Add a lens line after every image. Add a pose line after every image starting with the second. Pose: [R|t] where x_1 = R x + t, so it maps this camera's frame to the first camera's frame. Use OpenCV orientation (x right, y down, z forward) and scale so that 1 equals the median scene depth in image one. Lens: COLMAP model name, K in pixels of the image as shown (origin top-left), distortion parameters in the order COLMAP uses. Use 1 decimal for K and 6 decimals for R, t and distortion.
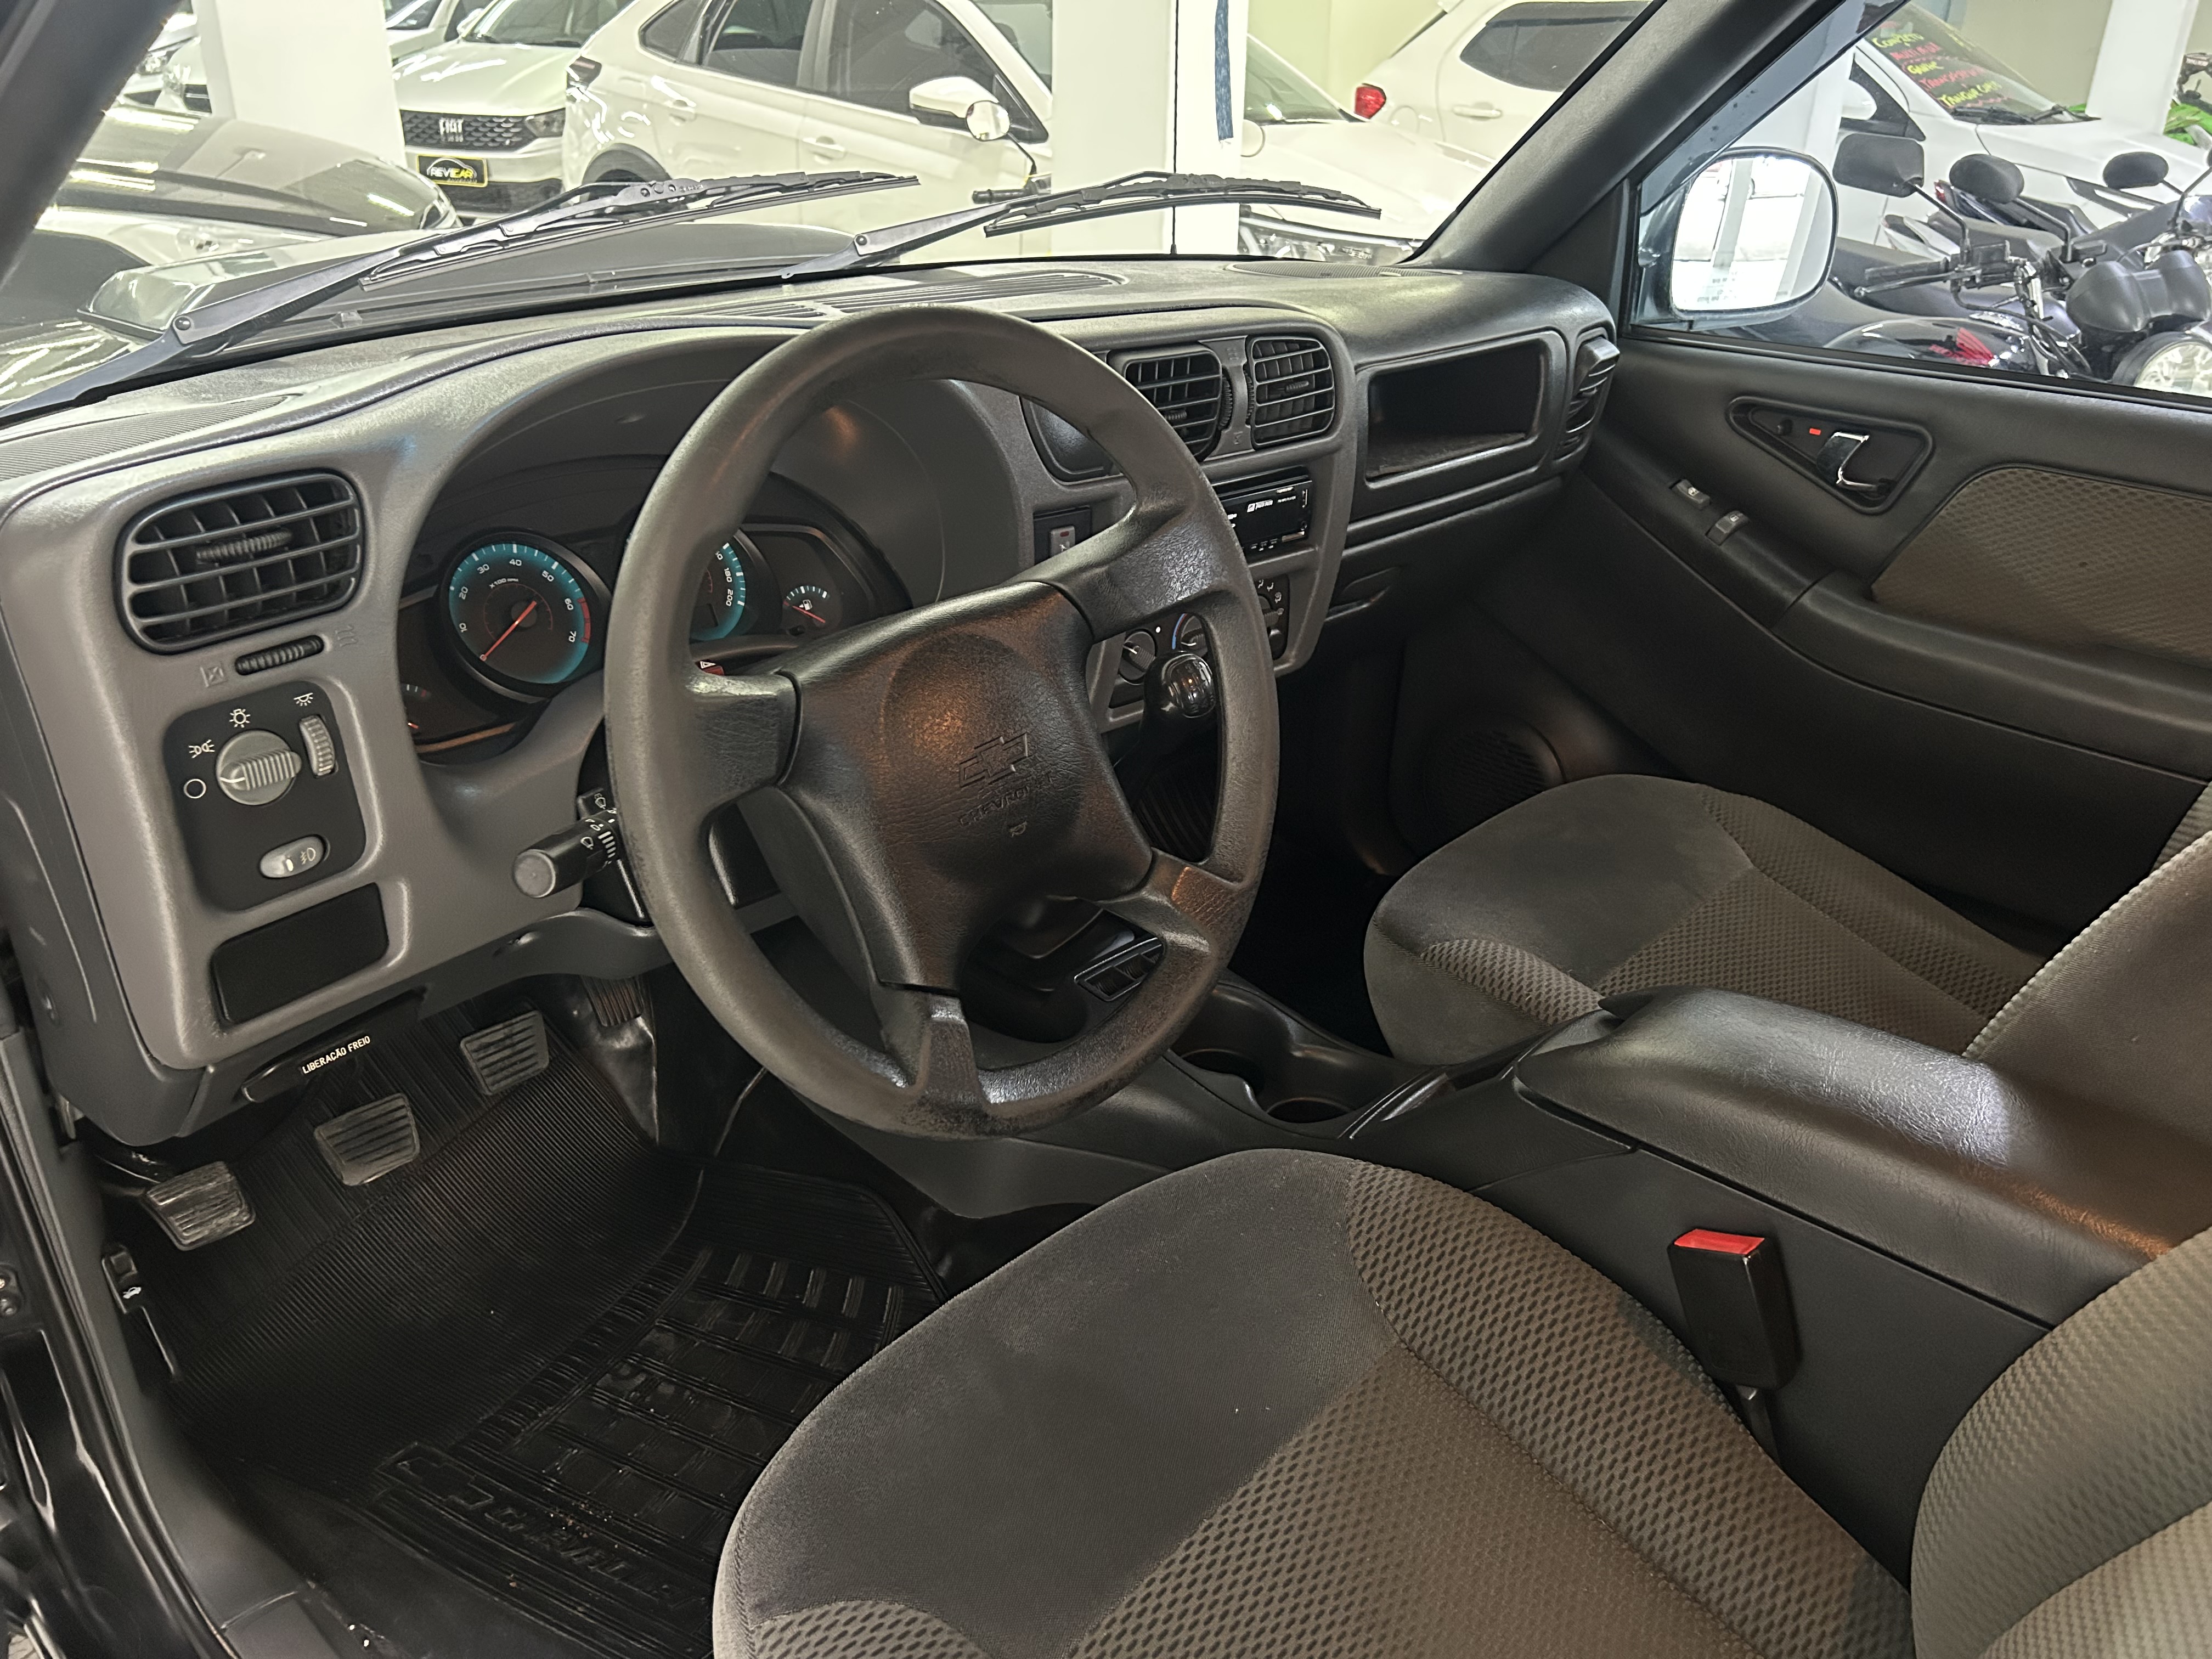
lens RADIAL K [[1702.4, 0, 1106.0], [0, 1702.4, 829.5], [0, 0, 1]] dist [0.013553, 0.004547]
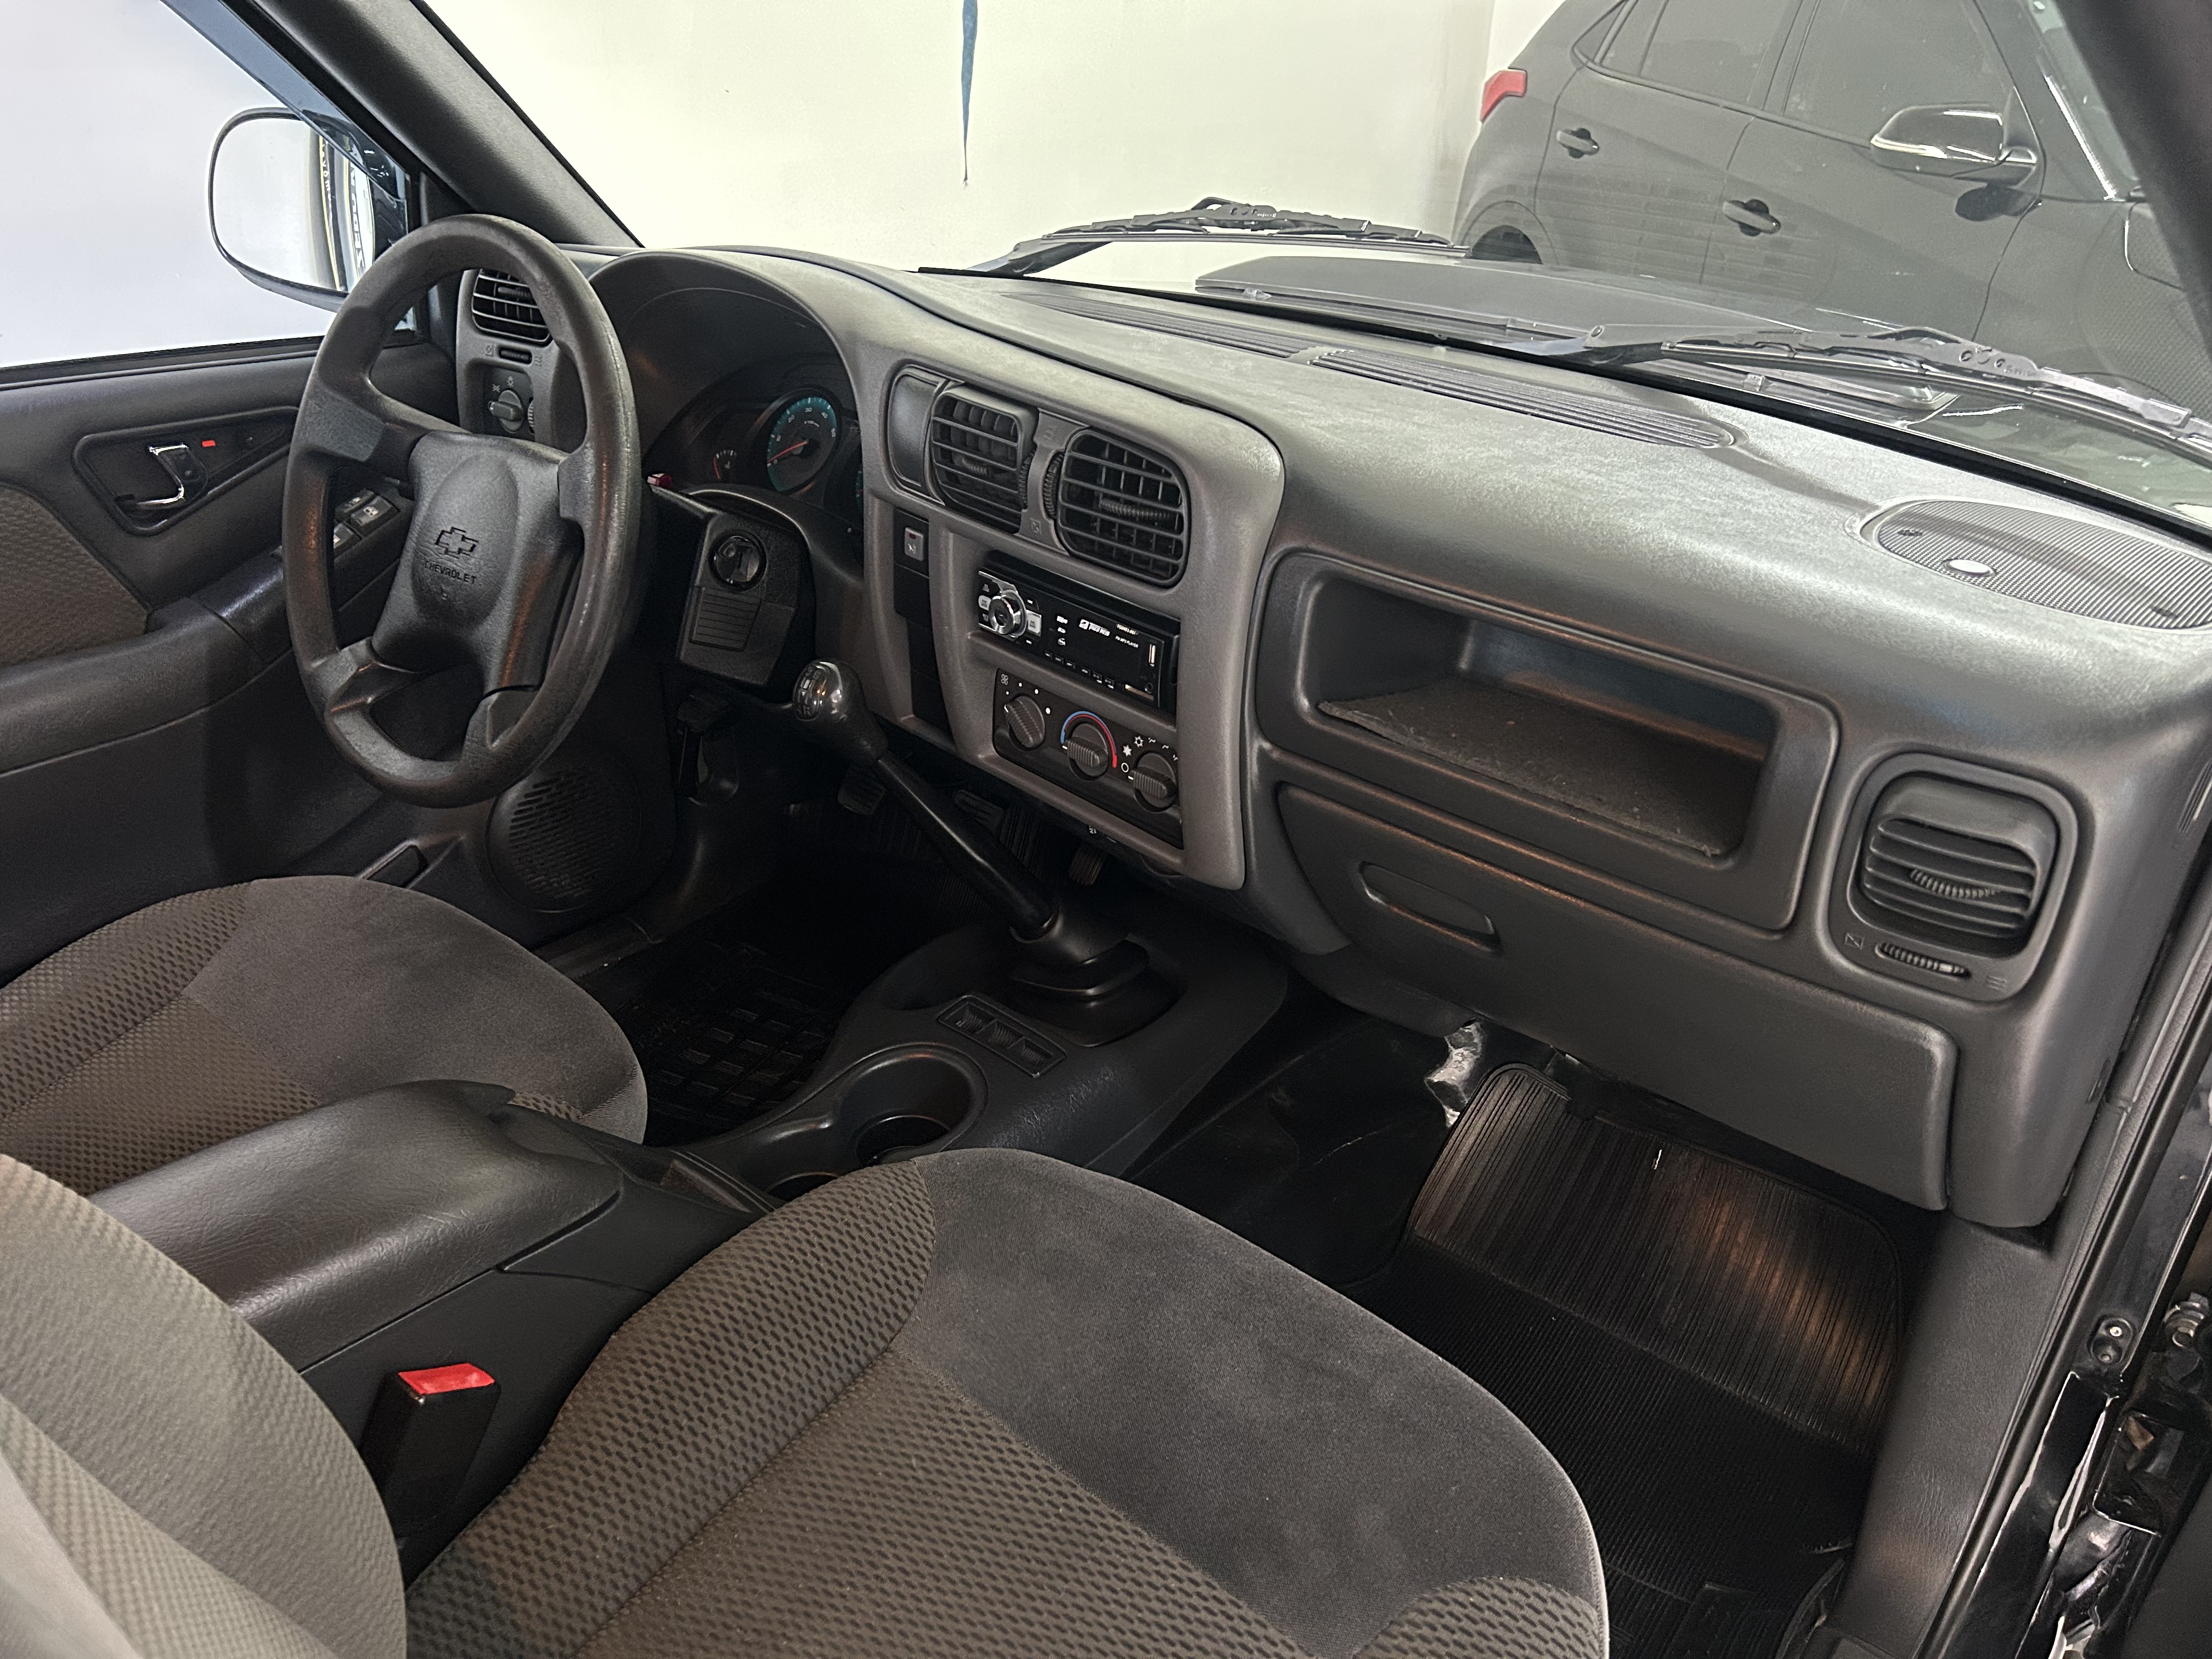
lens RADIAL K [[1617.0, 0, 1106.0], [0, 1617.0, 829.5], [0, 0, 1]] dist [0.017047, 0.000958]
pose [[0.050648, 0.445357, -0.893919, 0.920509], [-0.477809, 0.796791, 0.369895, -0.442288], [0.877002, 0.408389, 0.253151, 0.904416]]
